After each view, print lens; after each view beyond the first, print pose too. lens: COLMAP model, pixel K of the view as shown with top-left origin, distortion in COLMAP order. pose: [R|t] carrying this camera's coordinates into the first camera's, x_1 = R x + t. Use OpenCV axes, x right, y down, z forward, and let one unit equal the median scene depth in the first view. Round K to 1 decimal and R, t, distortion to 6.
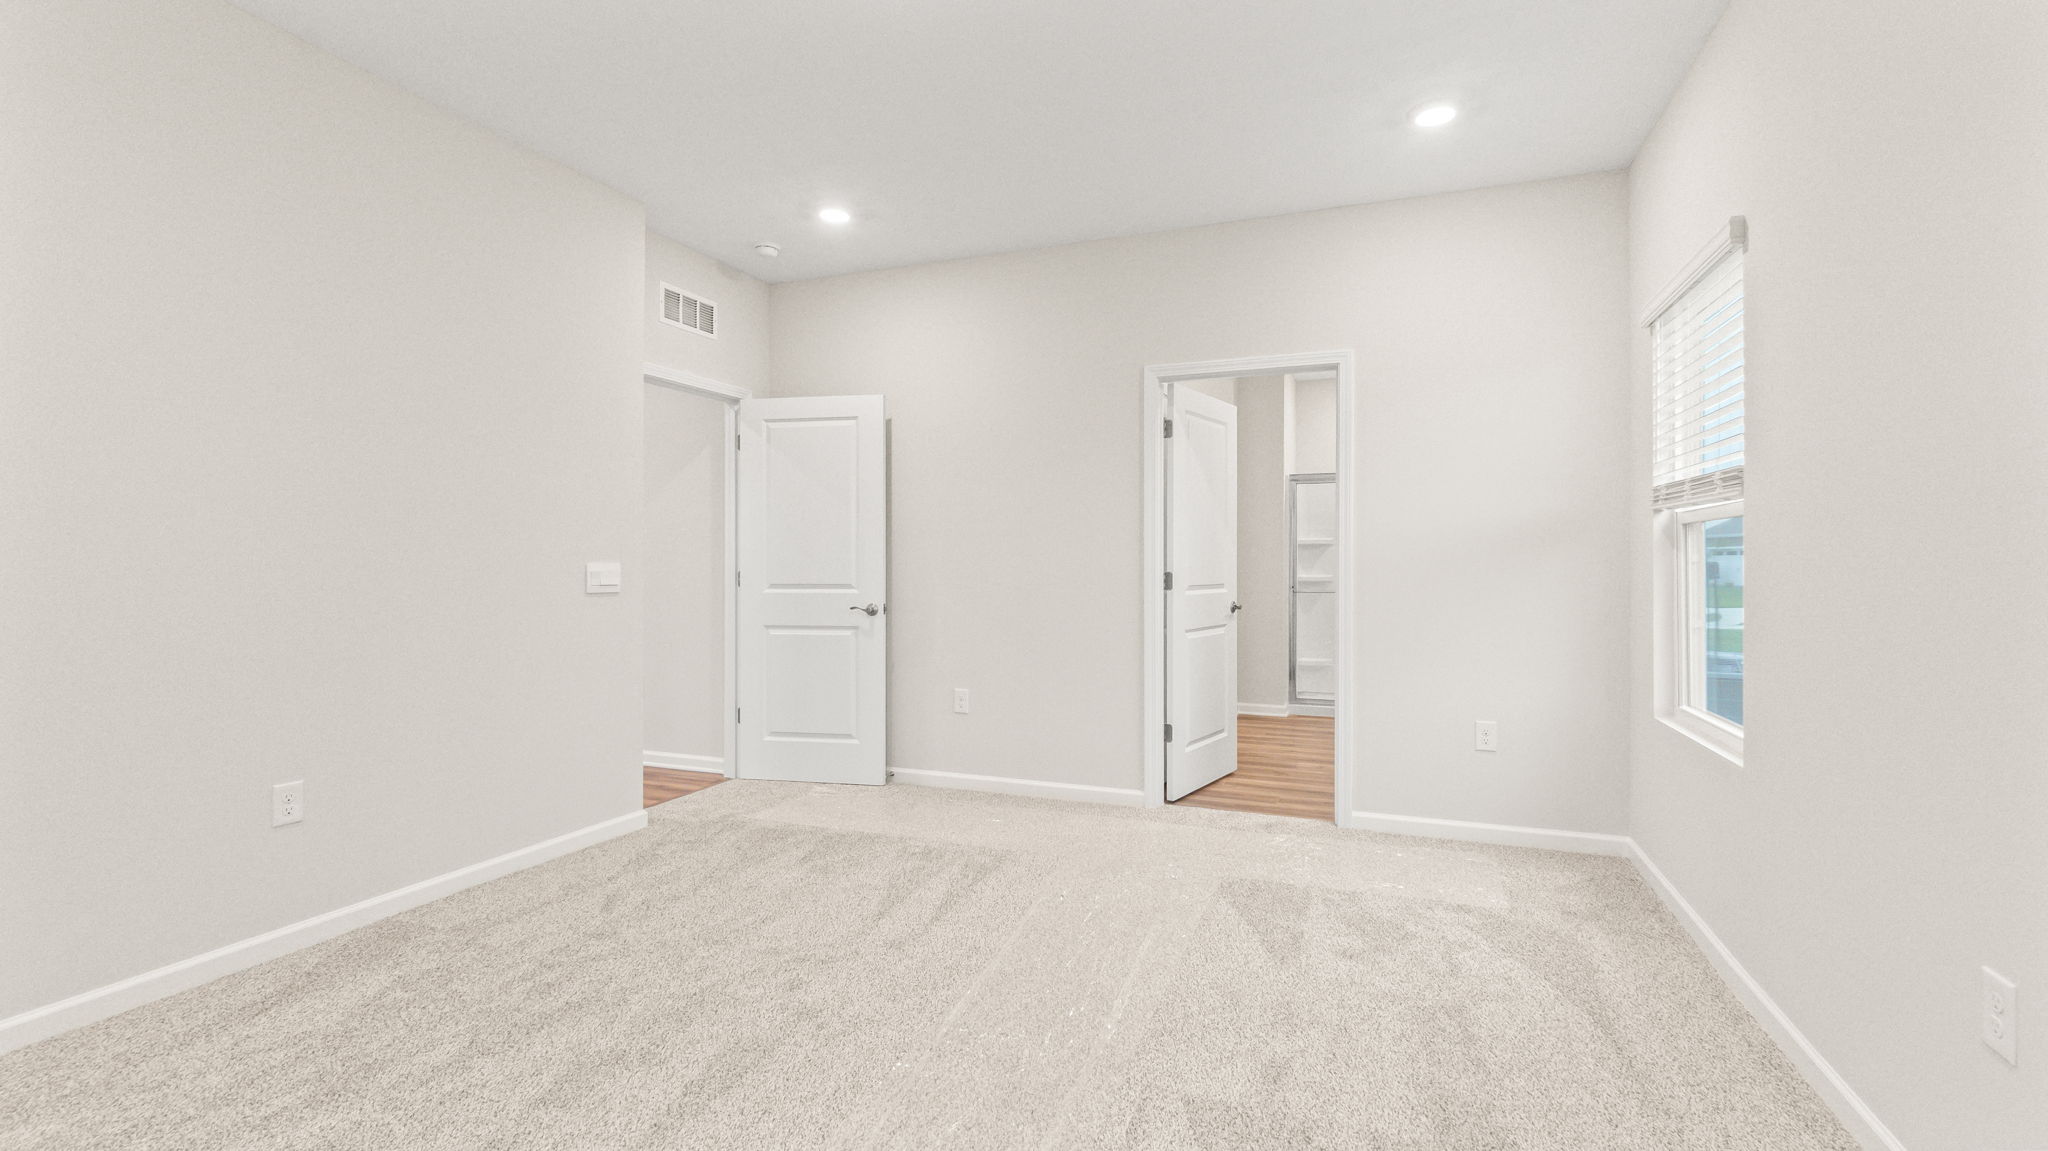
lens RADIAL K [[885.1, 0, 1027.9], [0, 885.1, 569.3], [0, 0, 1]] dist [-0.016137, -0.000087]
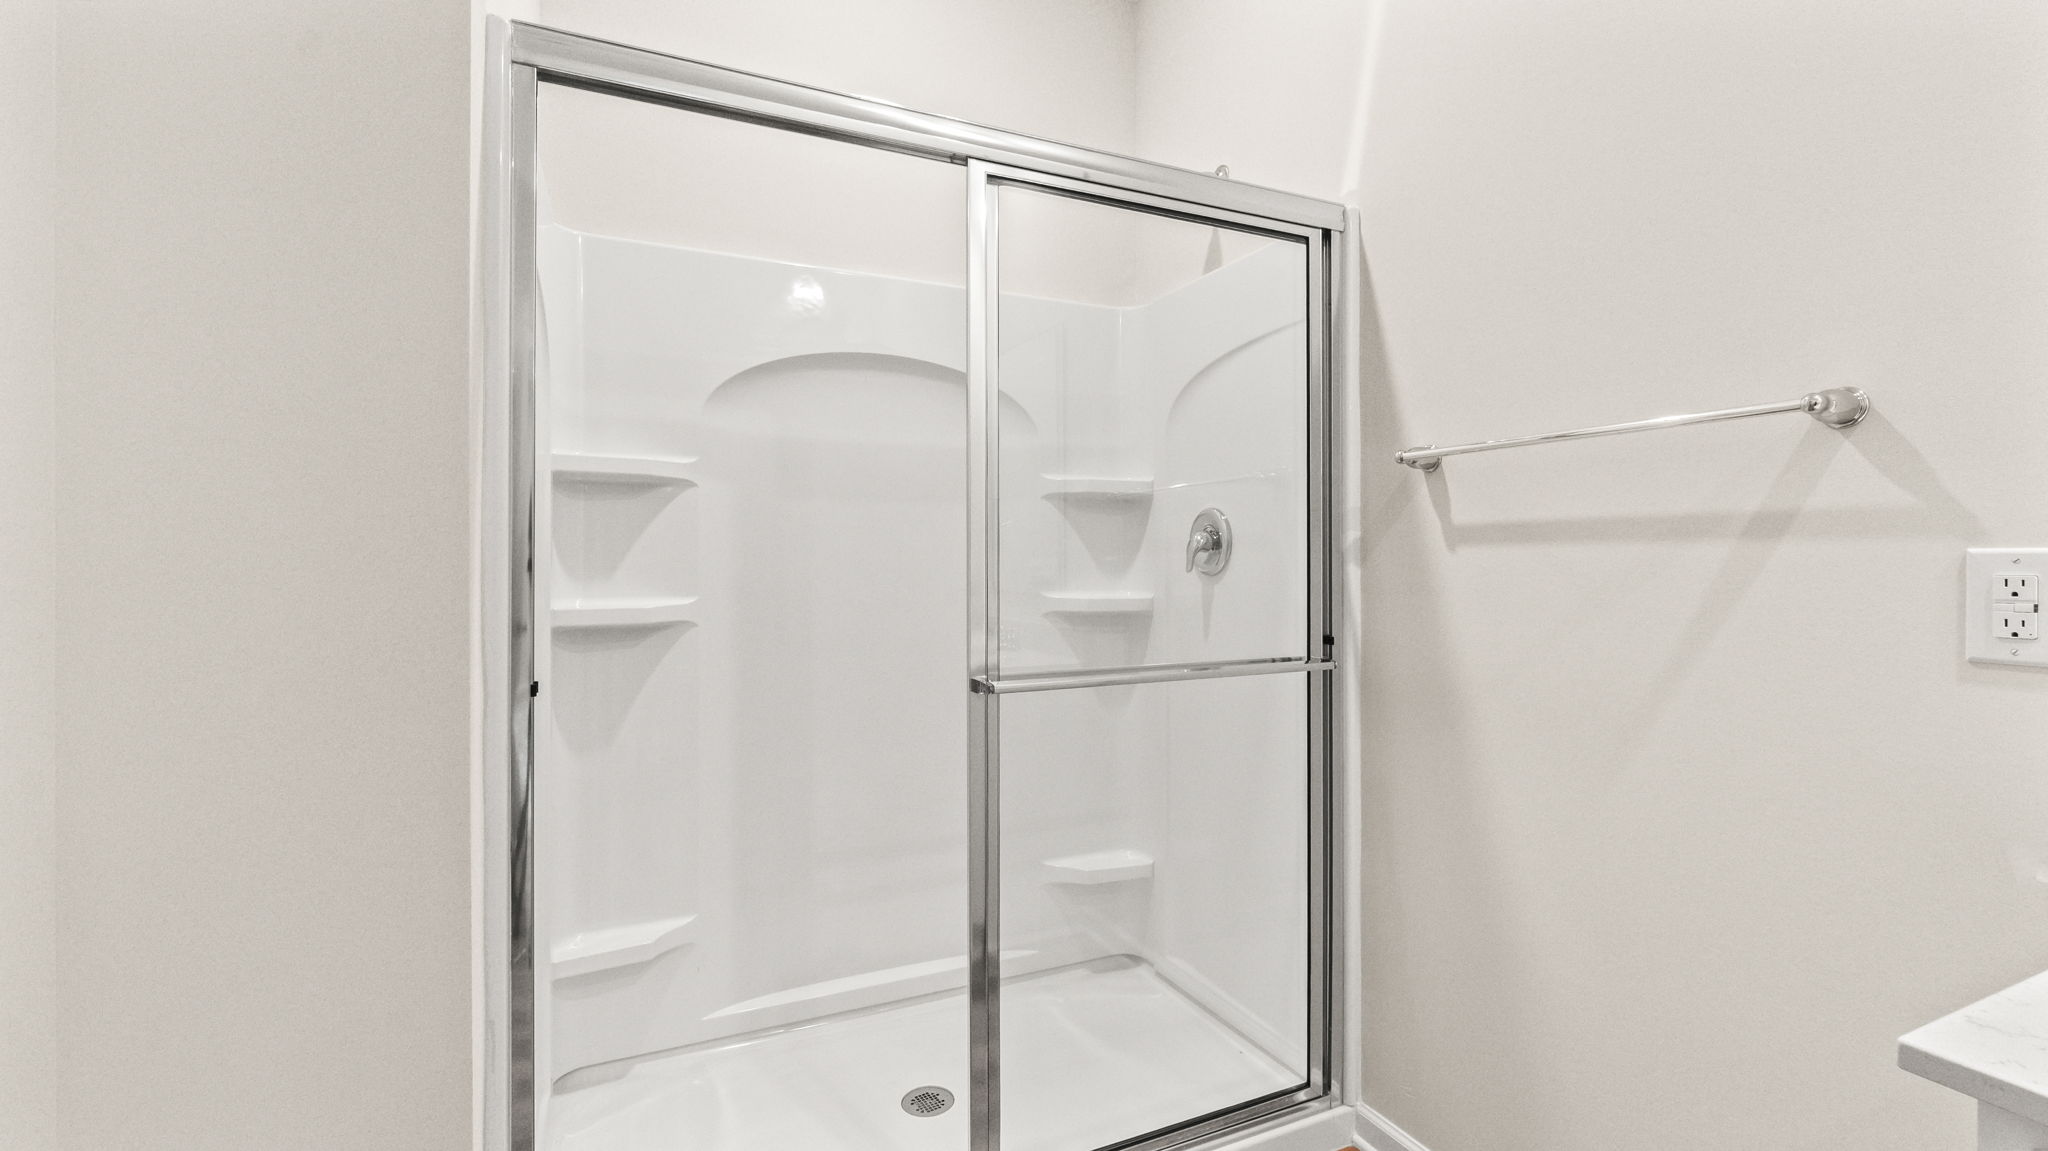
lens RADIAL K [[885.1, 0, 1027.9], [0, 885.1, 569.3], [0, 0, 1]] dist [-0.016137, -0.000087]
pose [[0.684884, -0.000343, 0.728652, 0.222077], [0.003301, 0.999991, -0.002632, -0.000978], [-0.728644, 0.004208, 0.684879, 0.743820]]
